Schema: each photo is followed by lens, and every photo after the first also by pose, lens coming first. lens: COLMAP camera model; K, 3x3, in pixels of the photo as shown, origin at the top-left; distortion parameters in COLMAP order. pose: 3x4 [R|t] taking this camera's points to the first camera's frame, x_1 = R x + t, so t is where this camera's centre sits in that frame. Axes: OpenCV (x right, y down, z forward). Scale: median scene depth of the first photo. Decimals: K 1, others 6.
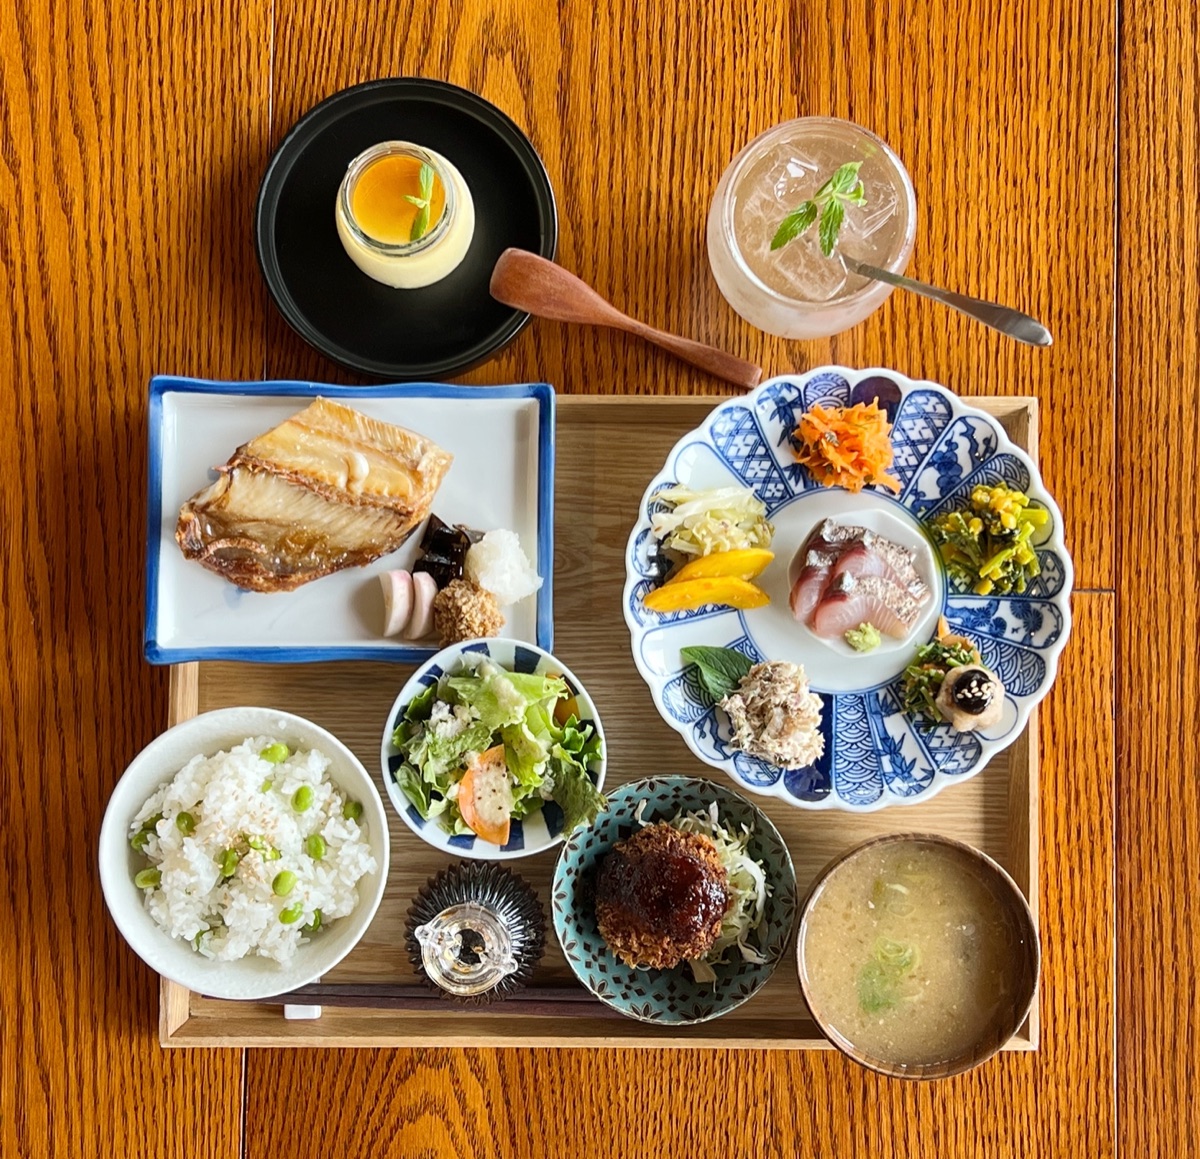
lens RADIAL K [[1990.0, 0, 600.0], [0, 1990.0, 579.5], [0, 0, 1]] dist [0.357220, -1.651617]
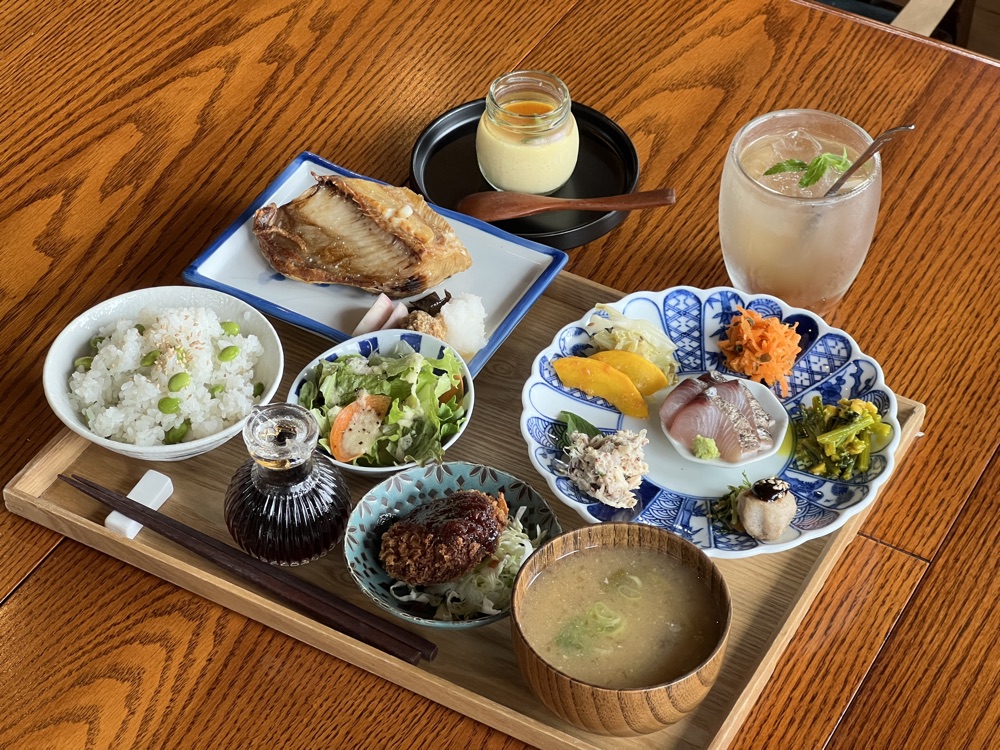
lens RADIAL K [[2290.0, 0, 500.0], [0, 2290.0, 375.0], [0, 0, 1]] dist [-0.054570, 4.413404]
pose [[0.877250, 0.344194, -0.334607, 0.451392], [-0.479975, 0.639732, -0.600306, 0.846251], [0.007437, 0.687222, 0.726410, 0.002940]]
